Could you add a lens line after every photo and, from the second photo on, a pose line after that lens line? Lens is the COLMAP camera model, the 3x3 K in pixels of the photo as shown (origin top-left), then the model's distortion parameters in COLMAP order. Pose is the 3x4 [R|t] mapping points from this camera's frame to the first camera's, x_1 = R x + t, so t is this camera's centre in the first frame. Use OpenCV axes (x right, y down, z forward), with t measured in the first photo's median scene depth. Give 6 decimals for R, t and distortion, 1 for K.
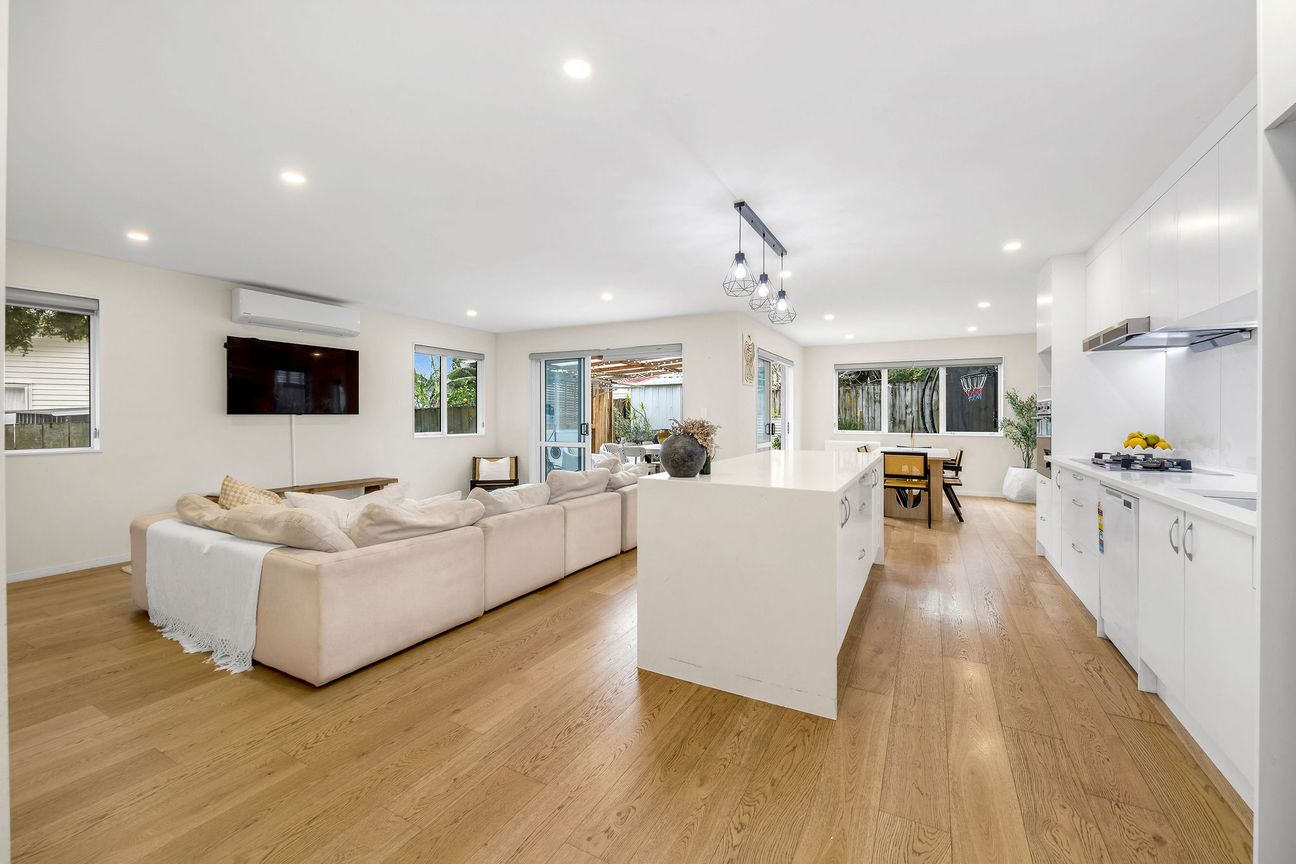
lens RADIAL K [[522.0, 0, 653.1], [0, 522.0, 417.1], [0, 0, 1]] dist [-0.010128, -0.000148]
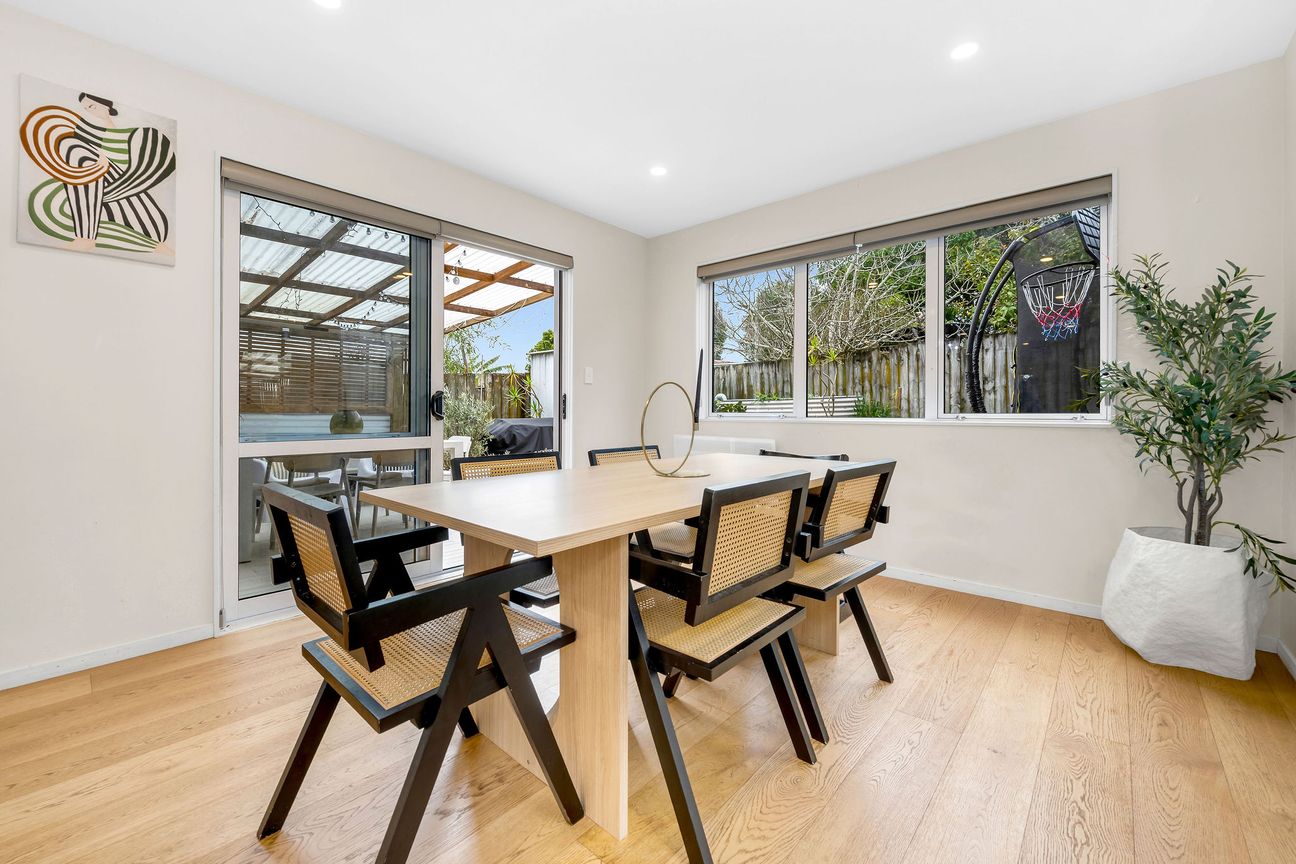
lens RADIAL K [[522.0, 0, 653.1], [0, 522.0, 417.1], [0, 0, 1]] dist [-0.010128, -0.000148]
pose [[0.971397, -0.000799, -0.237460, 0.475767], [0.003036, 0.999954, 0.009056, 0.027984], [0.237442, -0.009518, 0.971355, 0.627295]]
